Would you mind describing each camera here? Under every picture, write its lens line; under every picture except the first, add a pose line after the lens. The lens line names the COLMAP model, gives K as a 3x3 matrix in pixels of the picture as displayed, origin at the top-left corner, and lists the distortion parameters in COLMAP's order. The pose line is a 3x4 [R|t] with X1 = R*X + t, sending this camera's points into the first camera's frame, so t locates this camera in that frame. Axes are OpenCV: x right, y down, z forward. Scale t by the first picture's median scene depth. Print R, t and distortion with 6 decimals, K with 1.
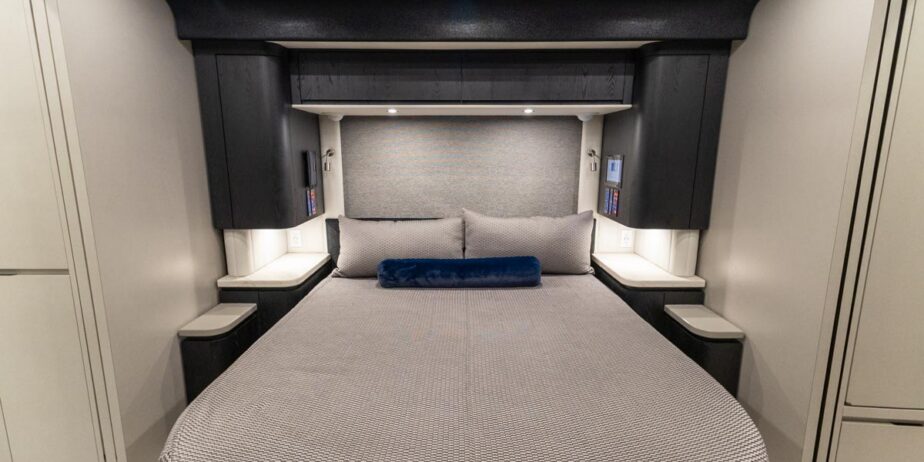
lens RADIAL K [[420.3, 0, 462.0], [0, 420.3, 231.0], [0, 0, 1]] dist [0.014705, -0.000277]
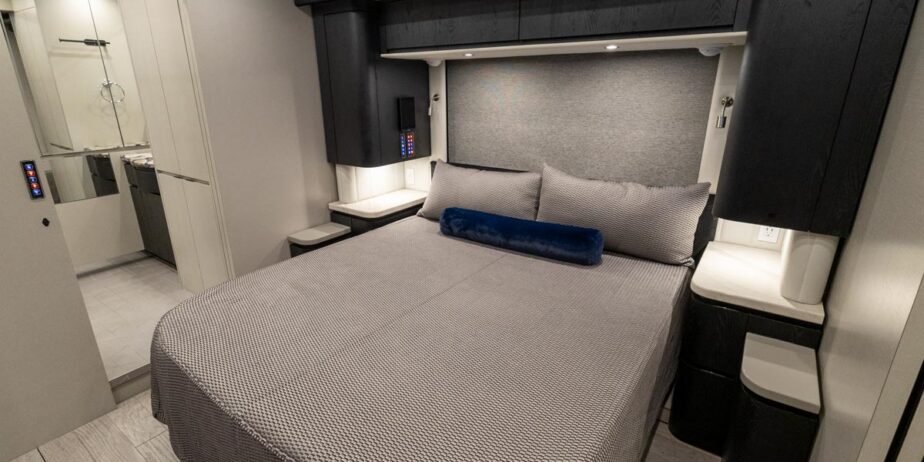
lens RADIAL K [[429.5, 0, 462.0], [0, 429.5, 231.0], [0, 0, 1]] dist [-0.018223, 0.000644]
pose [[0.814225, 0.180051, -0.551923, 0.420089], [-0.101454, 0.980192, 0.170093, -0.054773], [0.571616, -0.082499, 0.816363, 0.160408]]
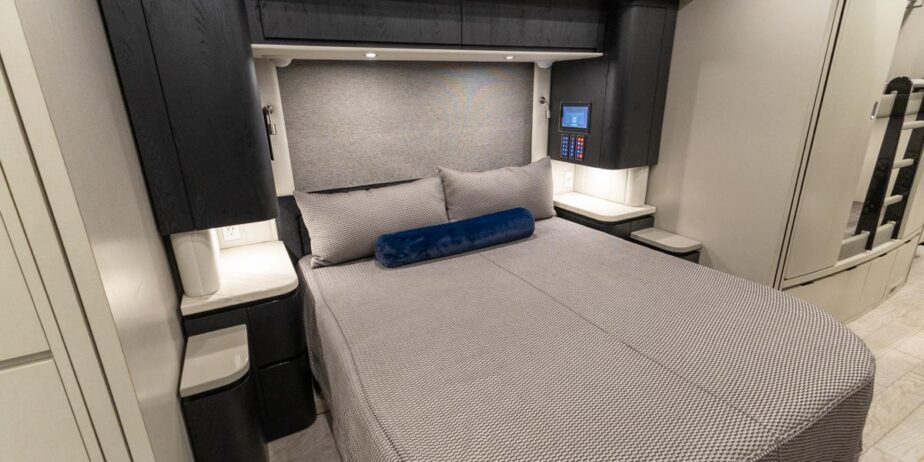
lens RADIAL K [[420.3, 0, 462.0], [0, 420.3, 231.0], [0, 0, 1]] dist [0.014705, -0.000277]
pose [[0.882191, -0.167380, 0.440139, -0.413345], [0.109788, 0.982045, 0.153407, -0.055734], [-0.457914, -0.087012, 0.884728, 0.166834]]
